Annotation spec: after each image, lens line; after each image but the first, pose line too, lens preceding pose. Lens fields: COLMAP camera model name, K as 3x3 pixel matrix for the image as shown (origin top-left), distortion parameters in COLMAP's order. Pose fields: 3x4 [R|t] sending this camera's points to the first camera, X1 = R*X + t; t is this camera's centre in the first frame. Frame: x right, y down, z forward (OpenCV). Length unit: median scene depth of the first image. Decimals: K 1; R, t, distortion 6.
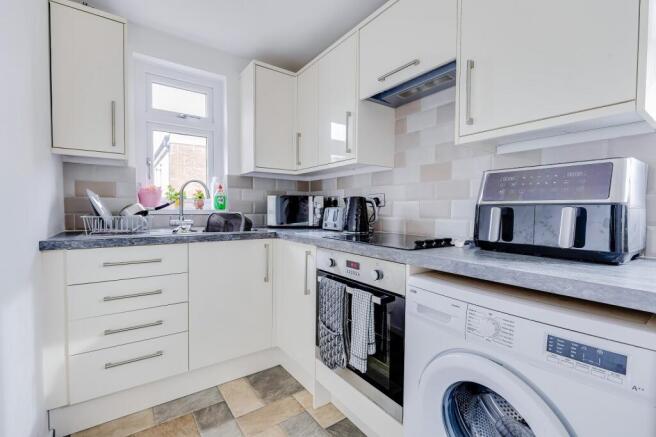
lens RADIAL K [[290.8, 0, 328.0], [0, 290.8, 218.5], [0, 0, 1]] dist [-0.001233, -0.000265]
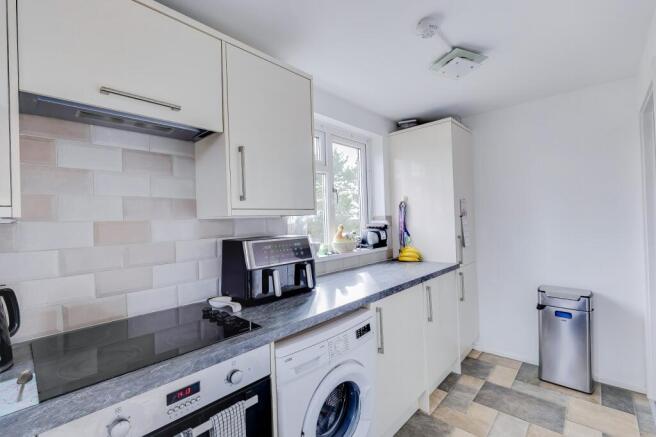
lens RADIAL K [[290.8, 0, 328.0], [0, 290.8, 218.5], [0, 0, 1]] dist [-0.001233, -0.000265]
pose [[-0.203274, 0.002169, 0.979120, -0.454363], [0.061931, 0.998024, 0.010646, -0.159282], [-0.977161, 0.062802, -0.203006, 0.589117]]
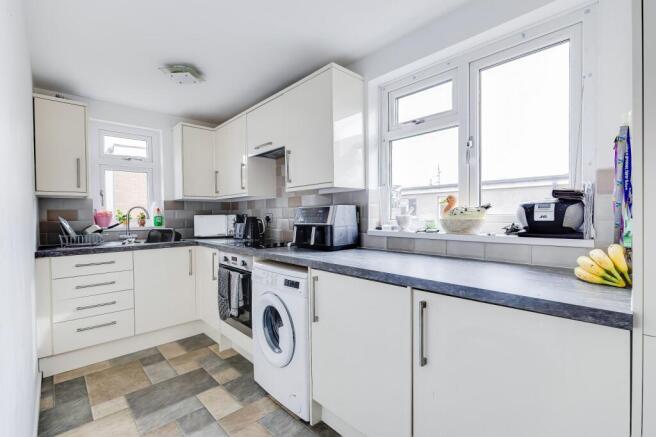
lens RADIAL K [[290.8, 0, 328.0], [0, 290.8, 218.5], [0, 0, 1]] dist [-0.001233, -0.000265]
pose [[0.990254, -0.022511, 0.137439, 0.305394], [0.025017, 0.999550, -0.016531, -0.030879], [-0.137005, 0.019809, 0.990372, -0.613001]]
